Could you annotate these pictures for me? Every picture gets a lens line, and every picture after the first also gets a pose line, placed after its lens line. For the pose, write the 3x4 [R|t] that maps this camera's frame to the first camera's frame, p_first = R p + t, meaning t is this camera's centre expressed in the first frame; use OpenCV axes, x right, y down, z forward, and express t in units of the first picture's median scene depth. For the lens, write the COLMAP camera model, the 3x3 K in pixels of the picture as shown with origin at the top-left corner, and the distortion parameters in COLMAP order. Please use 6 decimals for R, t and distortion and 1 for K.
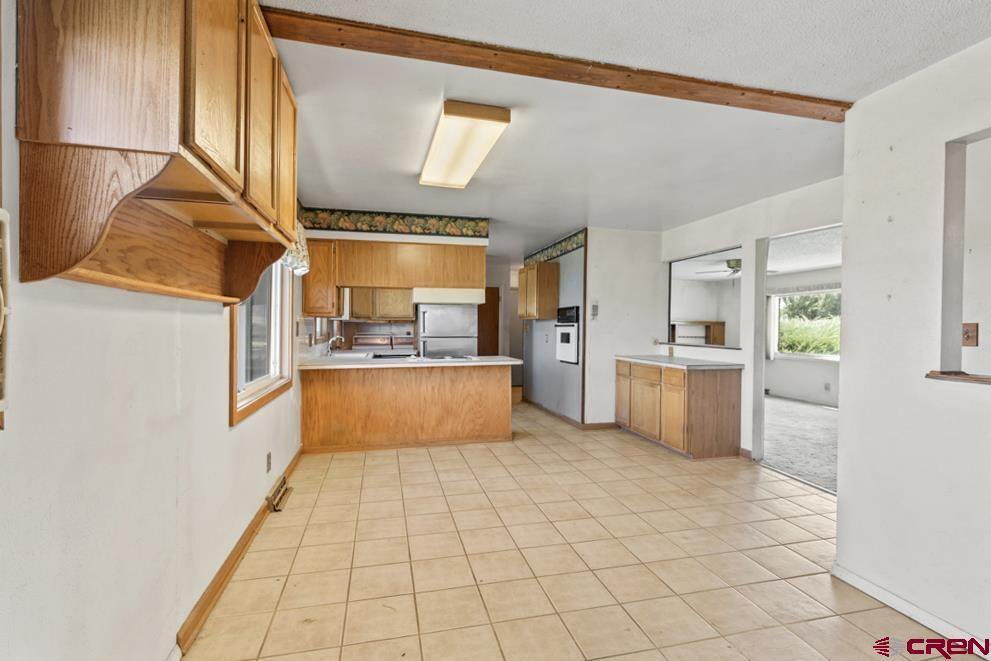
lens RADIAL K [[459.4, 0, 495.2], [0, 459.4, 330.4], [0, 0, 1]] dist [-0.000729, -0.000278]
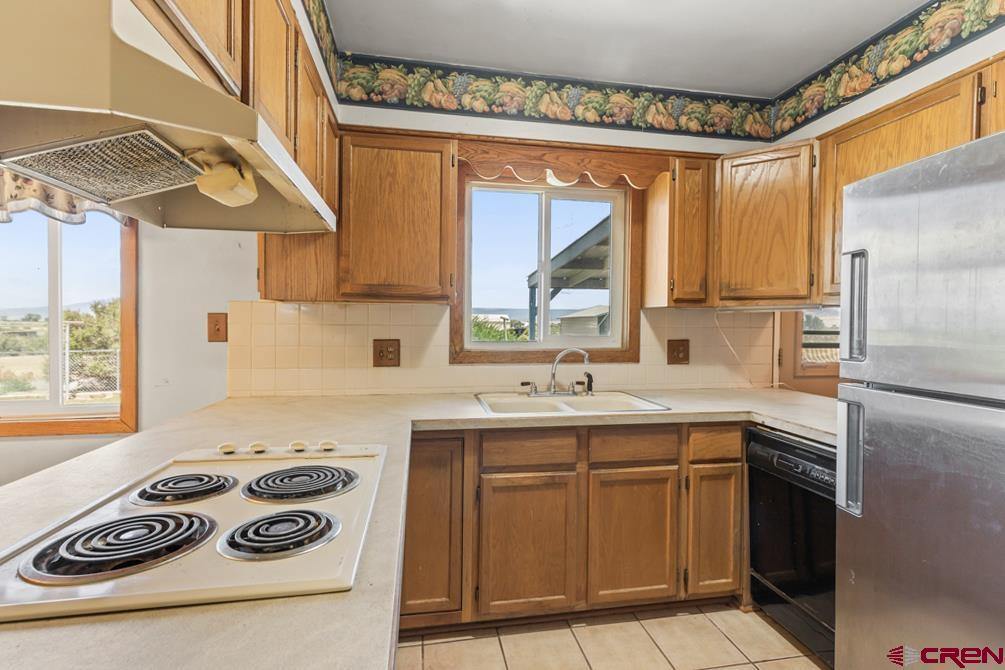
lens RADIAL K [[465.9, 0, 504.4], [0, 465.9, 326.3], [0, 0, 1]] dist [-0.000729, -0.000278]
pose [[-0.038428, 0.006086, -0.999243, 0.071524], [-0.016028, 0.999849, 0.006706, -0.011547], [0.999133, 0.016273, -0.038325, 1.200940]]
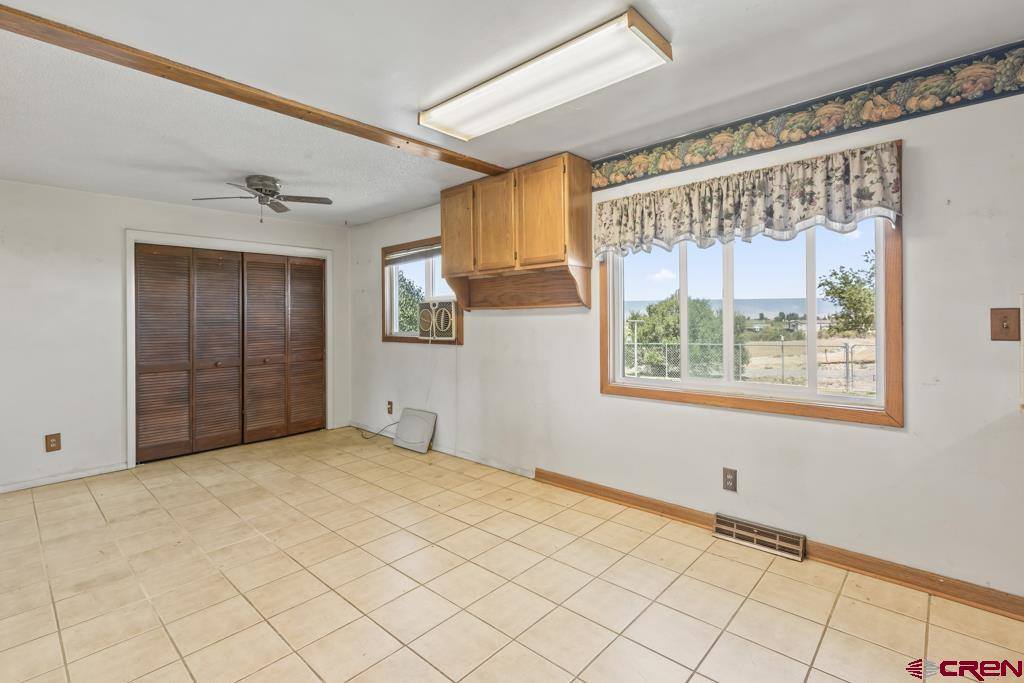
lens RADIAL K [[474.7, 0, 513.0], [0, 474.7, 311.2], [0, 0, 1]] dist [-0.000729, -0.000278]
pose [[-0.831821, -0.003115, -0.555035, 0.218418], [0.004076, 0.999923, -0.011722, -0.010931], [0.555029, -0.012013, -0.831744, 0.999125]]
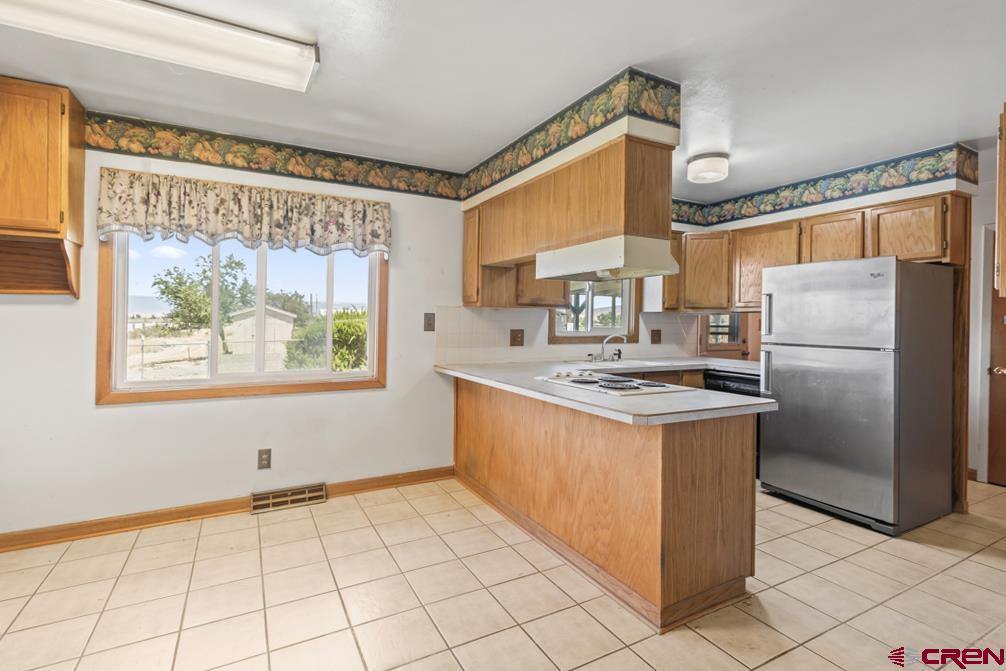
lens RADIAL K [[466.3, 0, 507.3], [0, 466.3, 318.8], [0, 0, 1]] dist [-0.000729, -0.000278]
pose [[0.270769, -0.001115, -0.962644, 0.383744], [-0.019943, 0.999778, -0.006767, -0.005504], [0.962438, 0.021031, 0.270686, 0.802698]]
